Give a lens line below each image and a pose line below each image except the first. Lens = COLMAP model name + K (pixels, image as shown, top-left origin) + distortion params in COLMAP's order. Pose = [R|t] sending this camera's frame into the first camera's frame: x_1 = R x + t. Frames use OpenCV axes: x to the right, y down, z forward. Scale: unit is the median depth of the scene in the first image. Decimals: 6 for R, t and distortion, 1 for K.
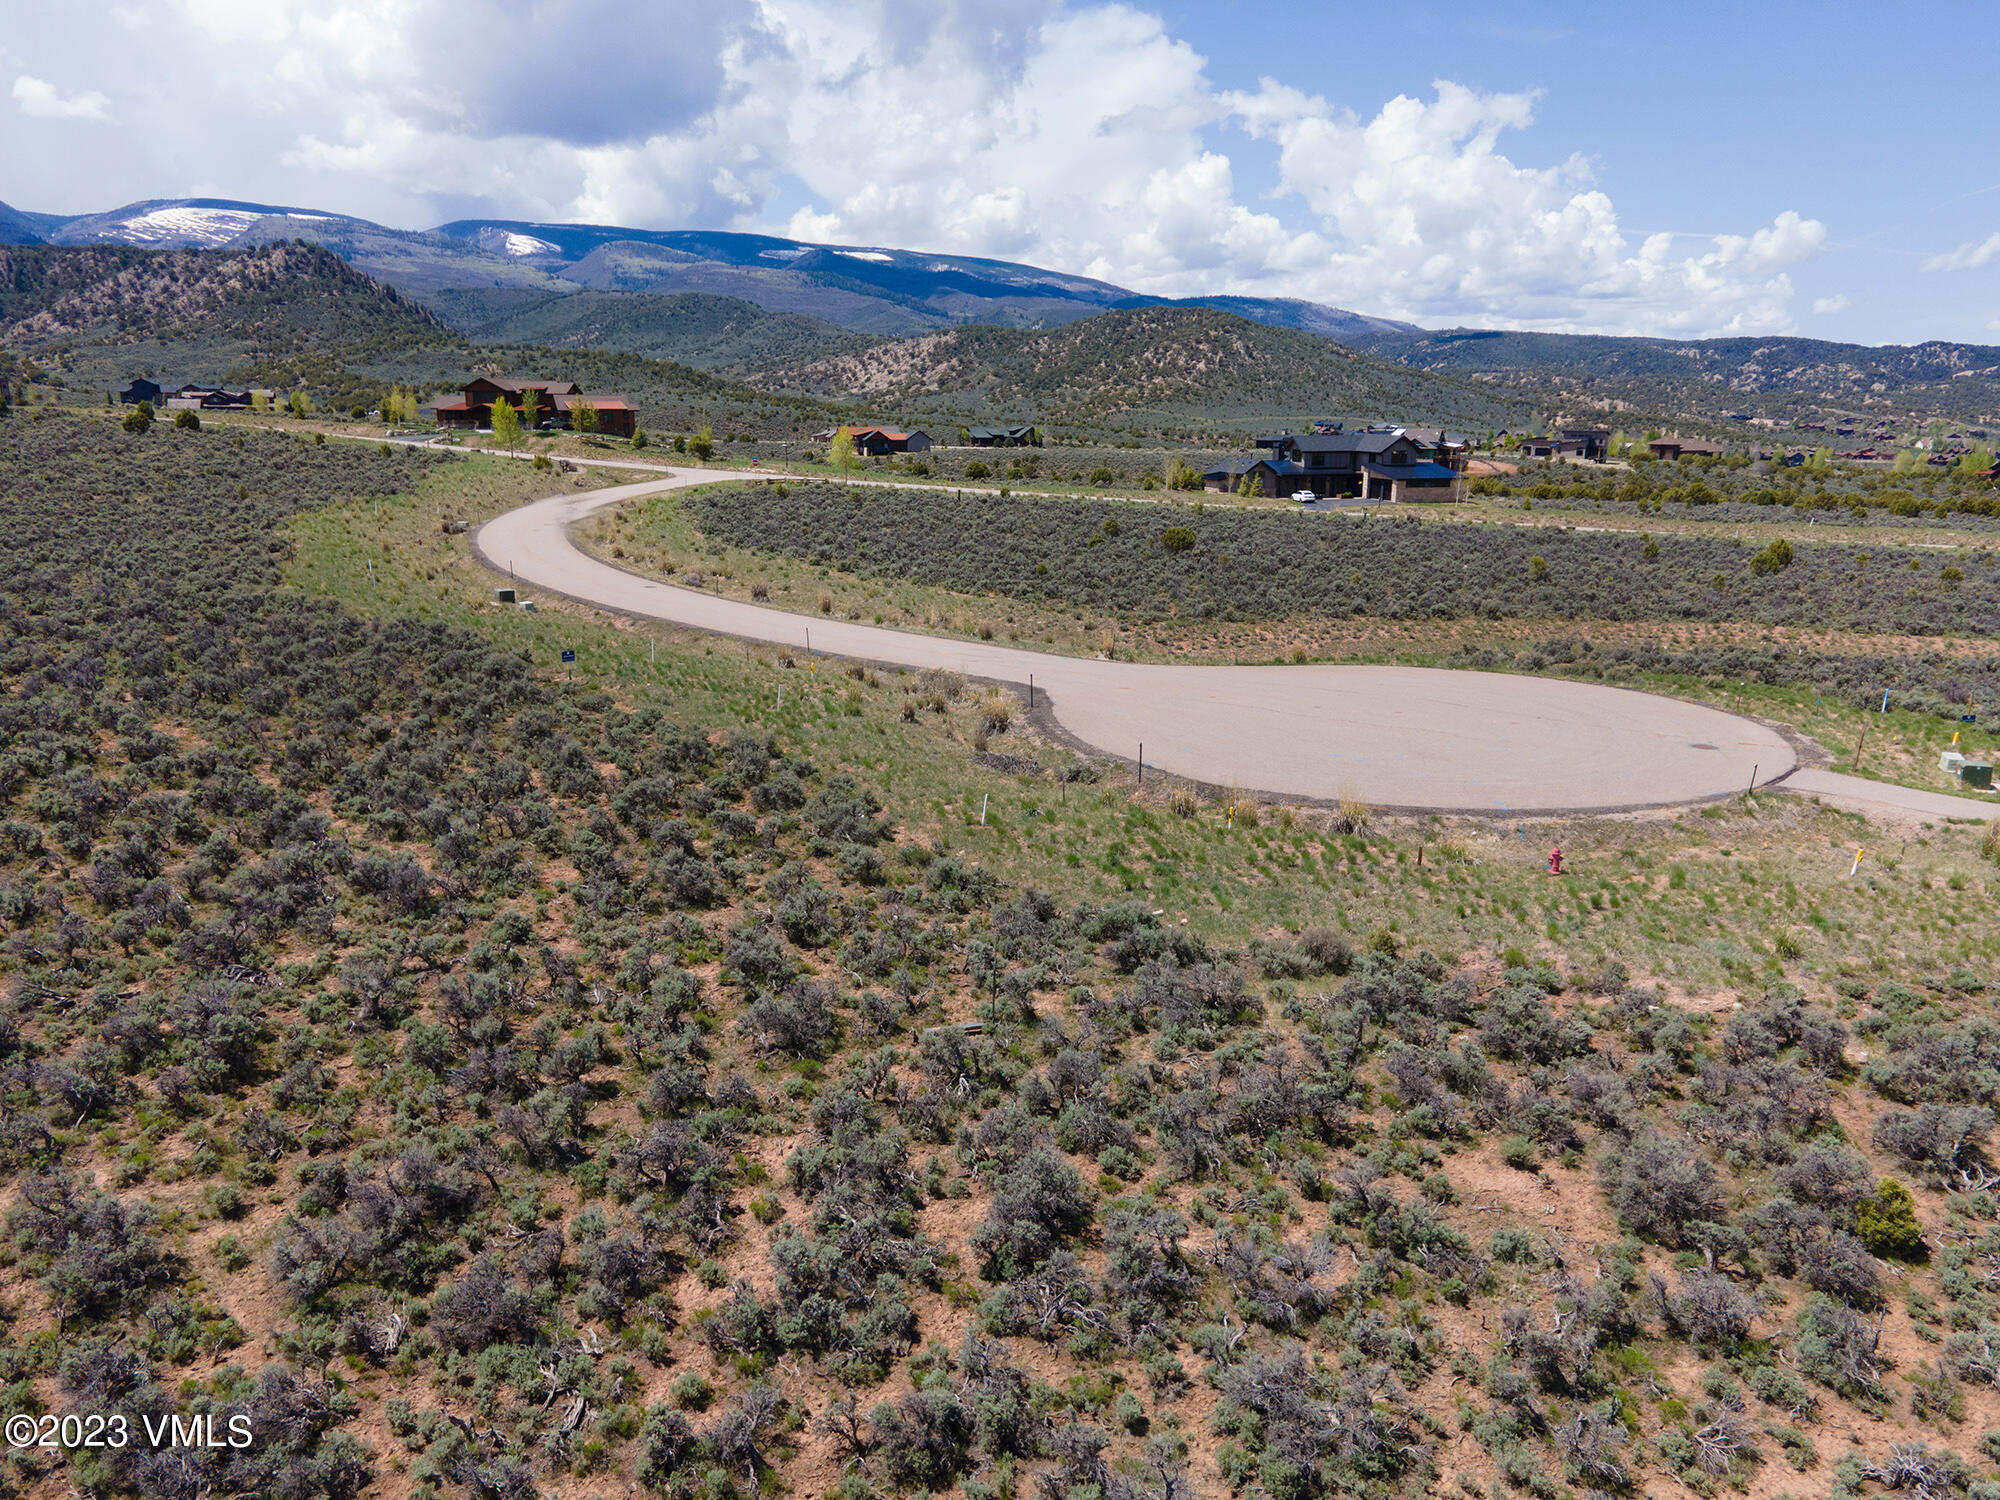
lens RADIAL K [[1463.2, 0, 1001.1], [0, 1463.2, 740.7], [0, 0, 1]] dist [0.011684, 0.065600]
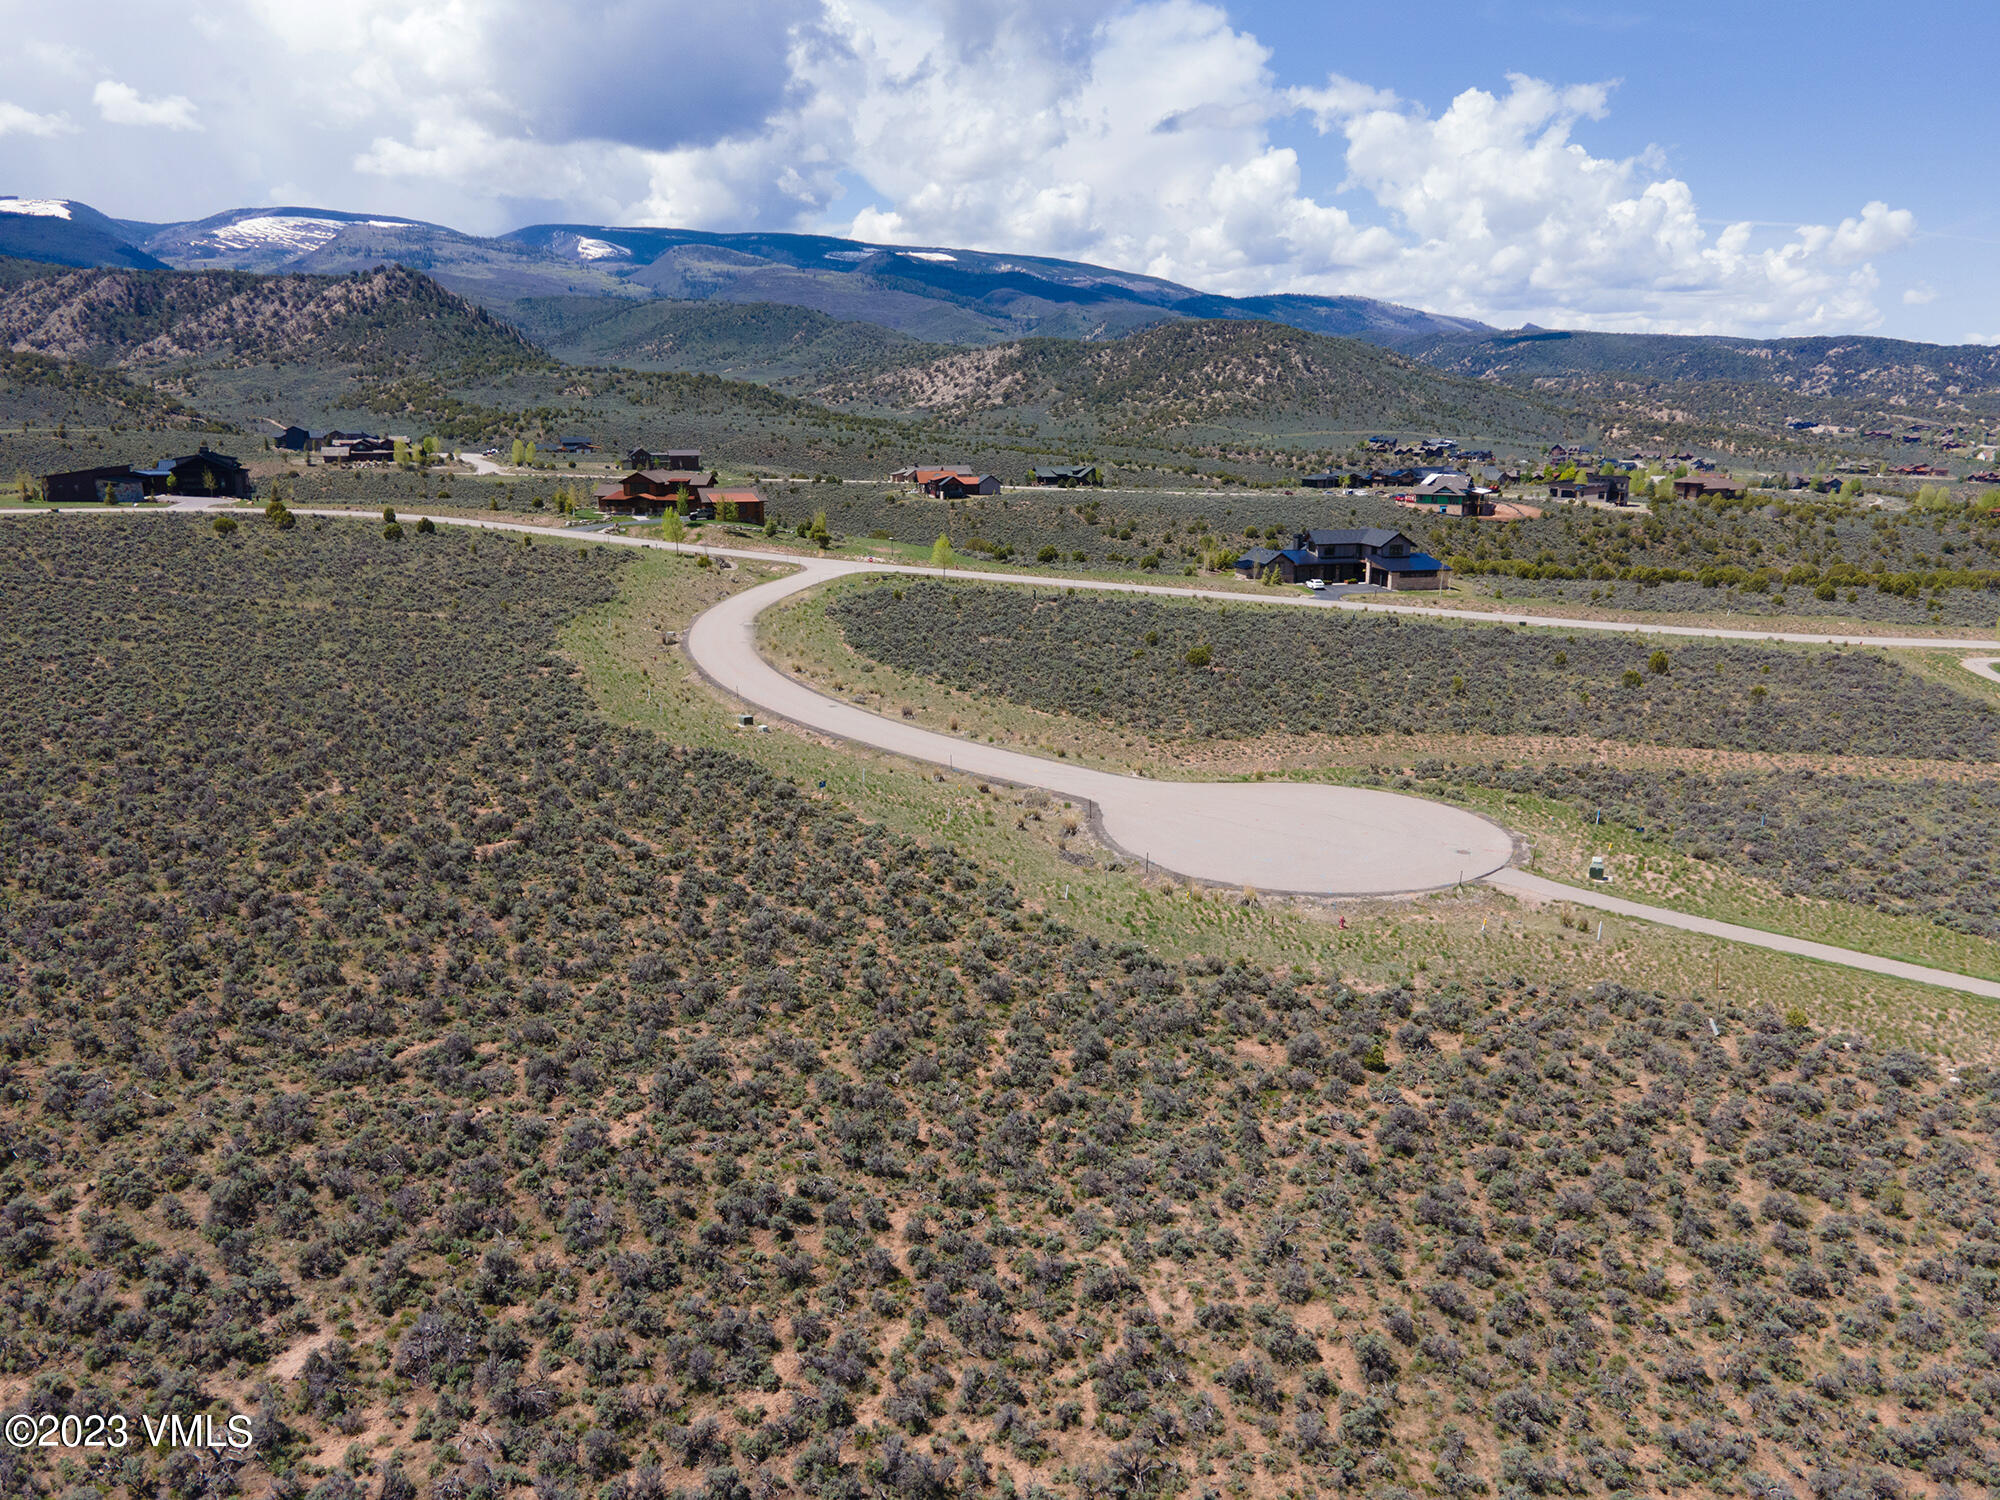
lens RADIAL K [[1461.0, 0, 1001.2], [0, 1461.0, 735.6], [0, 0, 1]] dist [0.034879, 0.023530]
pose [[0.999152, 0.006605, -0.040647, -0.002051], [-0.006655, 0.999977, -0.001083, -0.016269], [0.040639, 0.001352, 0.999173, -0.100858]]
